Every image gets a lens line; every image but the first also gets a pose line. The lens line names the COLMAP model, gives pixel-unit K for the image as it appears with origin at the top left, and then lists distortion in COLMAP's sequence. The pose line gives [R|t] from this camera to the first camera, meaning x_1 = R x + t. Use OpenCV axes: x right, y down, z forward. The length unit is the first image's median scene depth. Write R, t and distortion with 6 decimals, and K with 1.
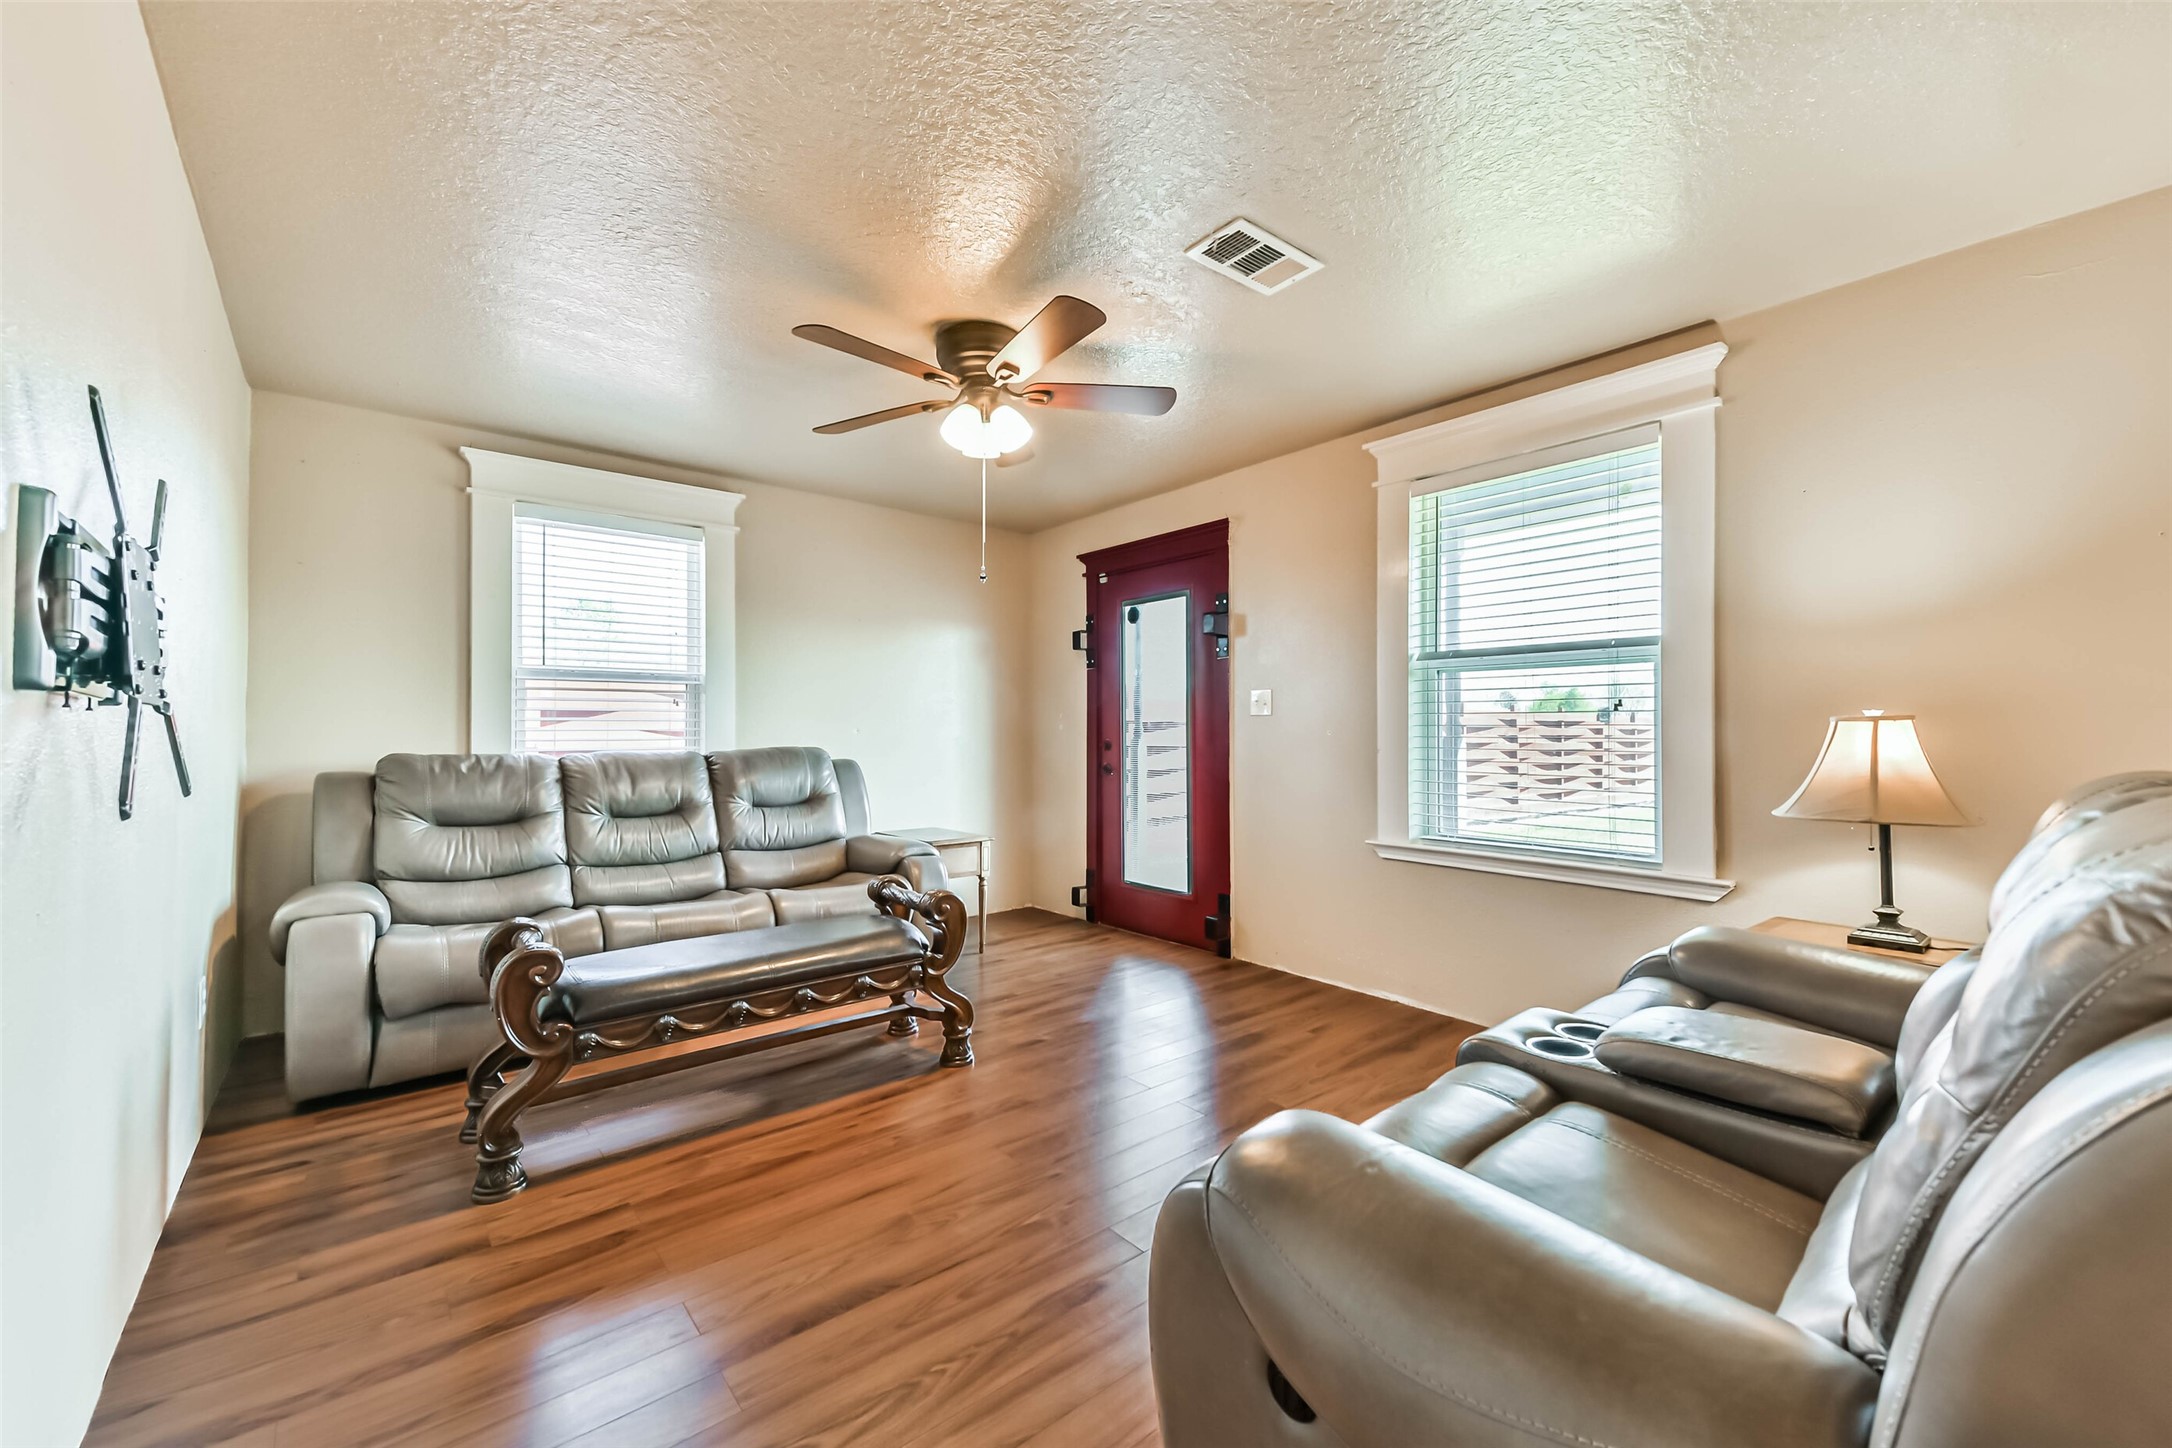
lens RADIAL K [[854.8, 0, 1088.6], [0, 854.8, 729.0], [0, 0, 1]] dist [0.039471, -0.011562]
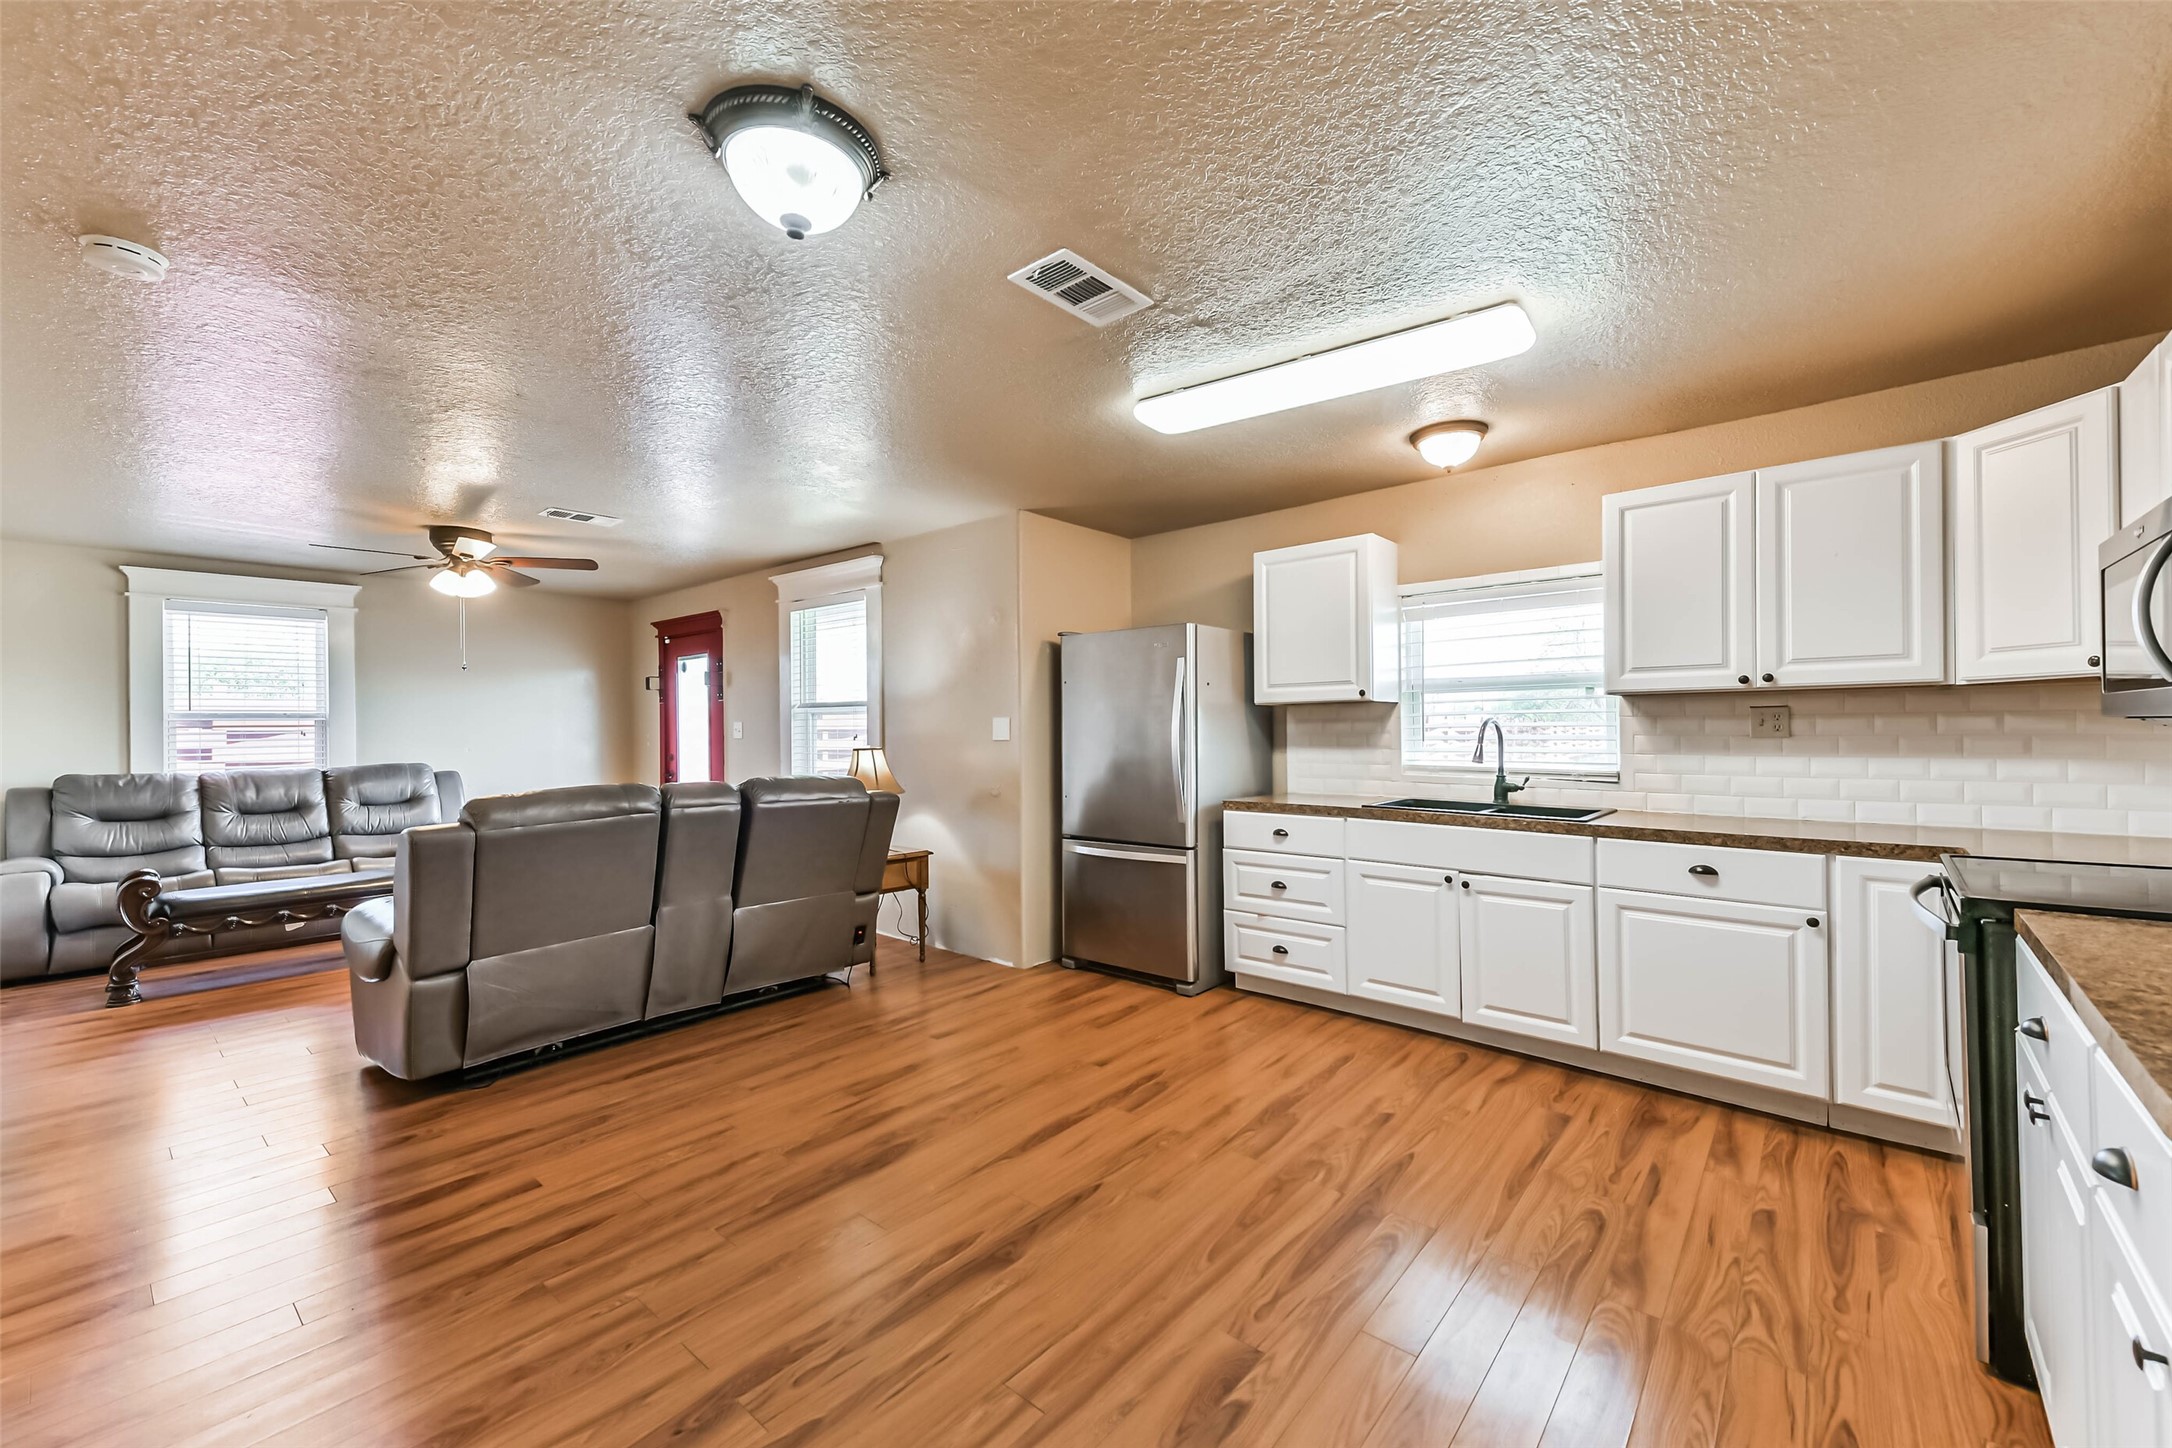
lens RADIAL K [[854.8, 0, 1088.6], [0, 854.8, 729.0], [0, 0, 1]] dist [0.039471, -0.011562]
pose [[0.986581, -0.008697, 0.163041, 0.662809], [0.007907, 0.999954, 0.005491, -0.042587], [-0.163082, -0.004128, 0.986604, -0.752824]]
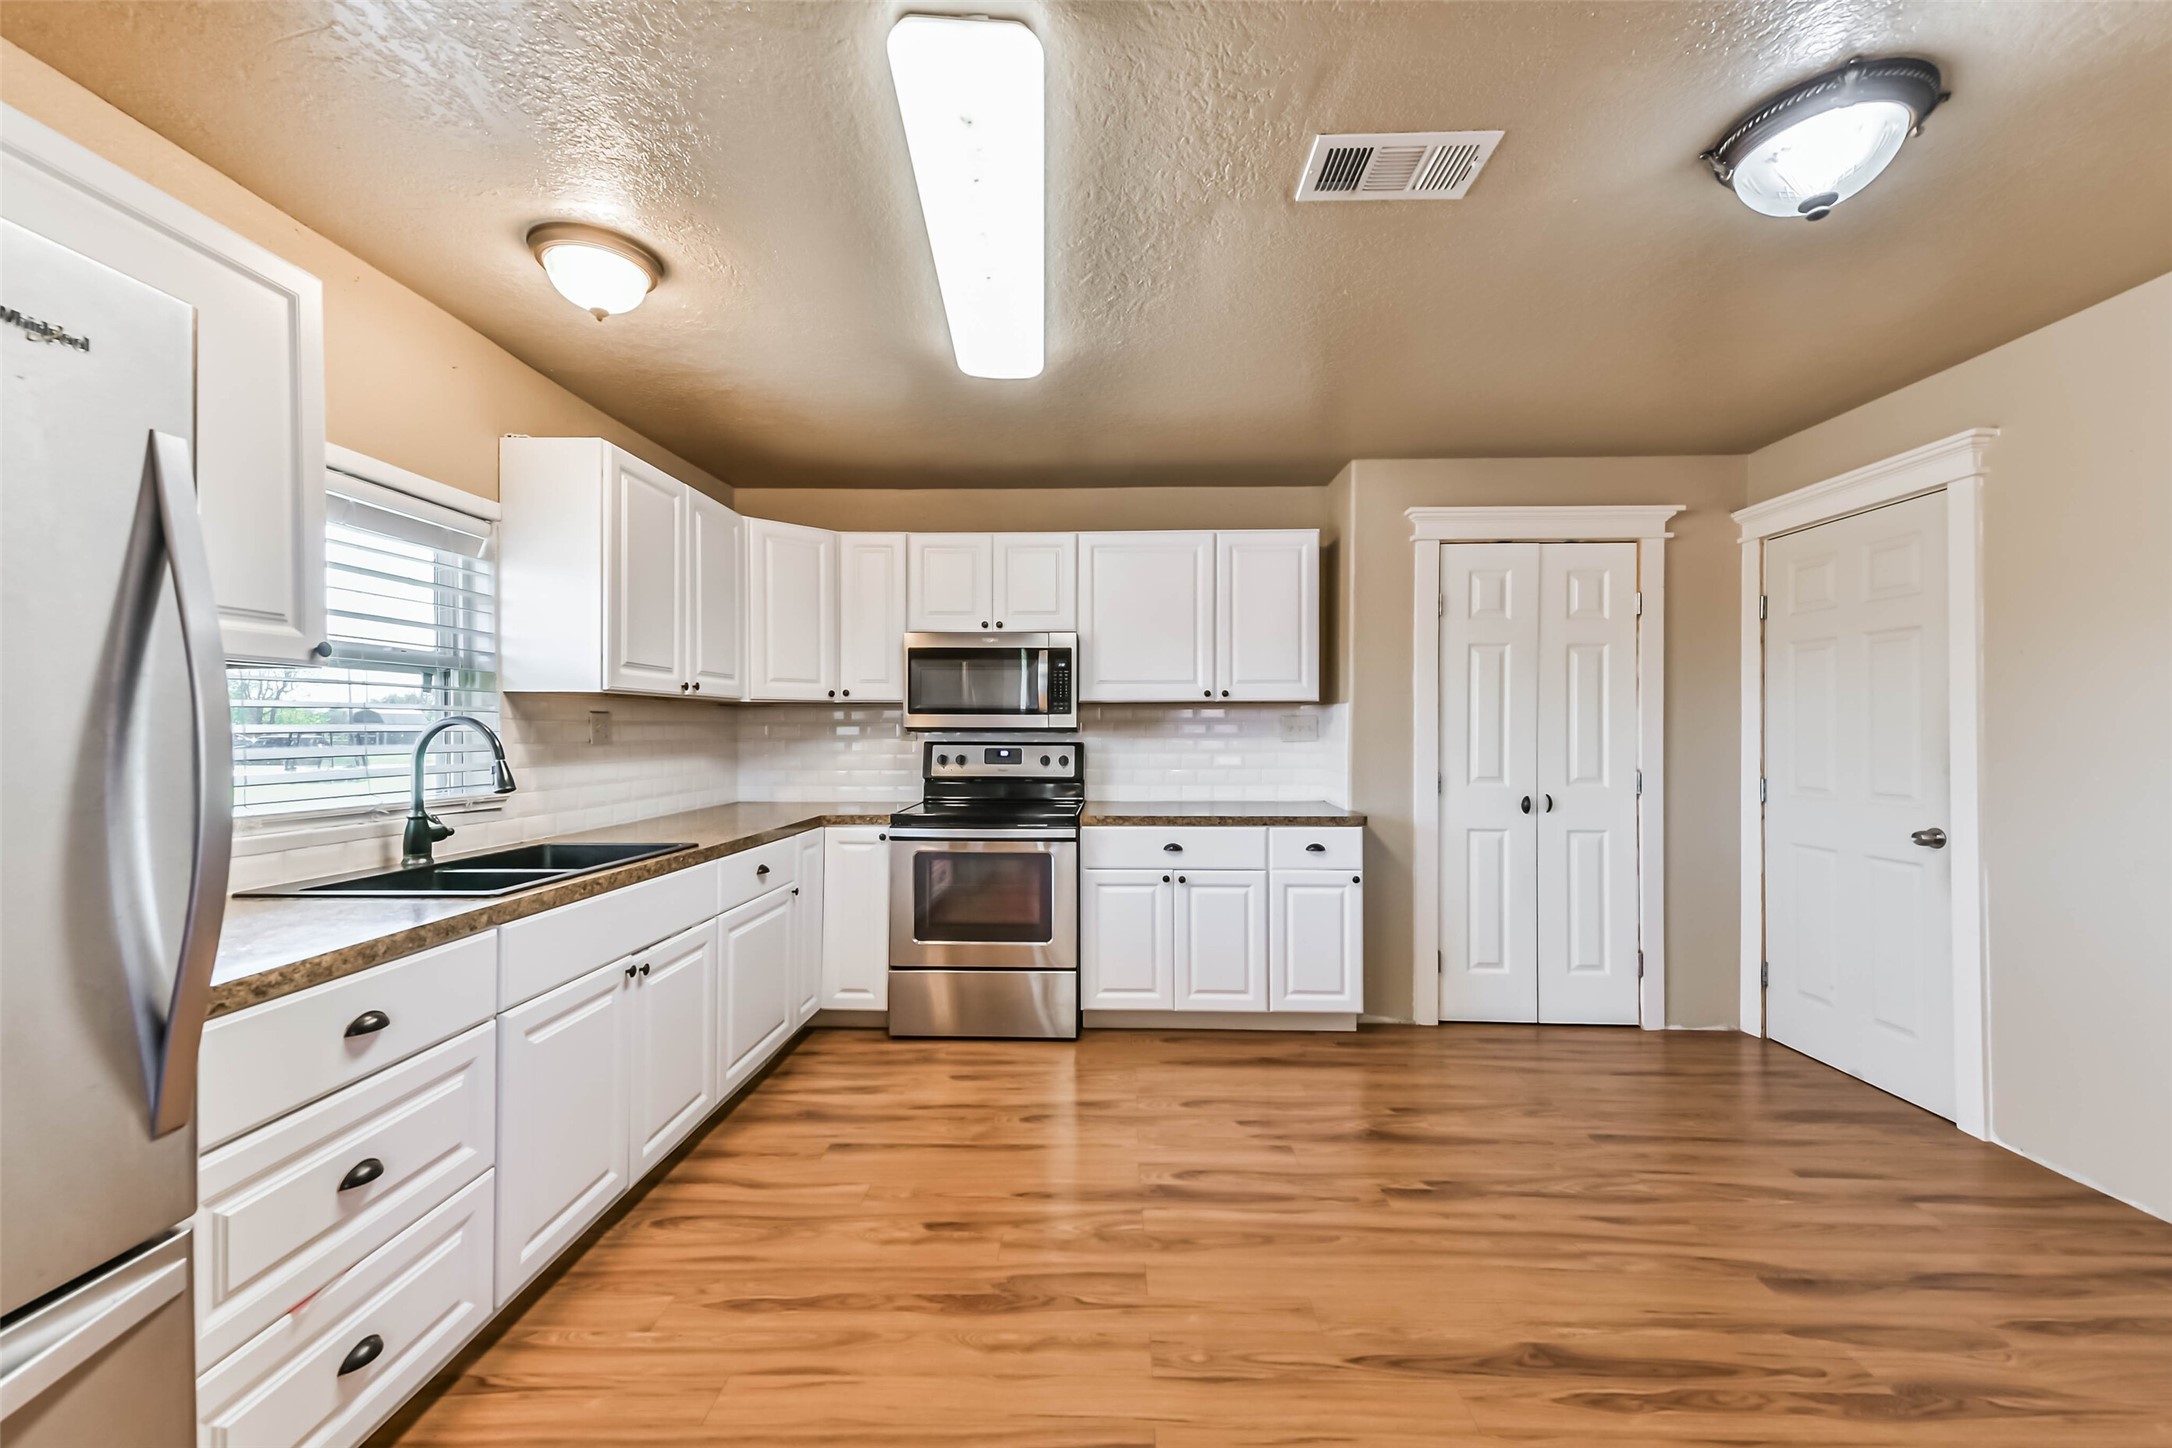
lens RADIAL K [[861.2, 0, 1089.9], [0, 861.2, 731.7], [0, 0, 1]] dist [0.040200, -0.012004]
pose [[-0.754475, -0.002942, 0.656322, 0.566157], [-0.003871, 0.999993, 0.000033, -0.037633], [-0.656317, -0.002516, -0.754481, 0.360149]]
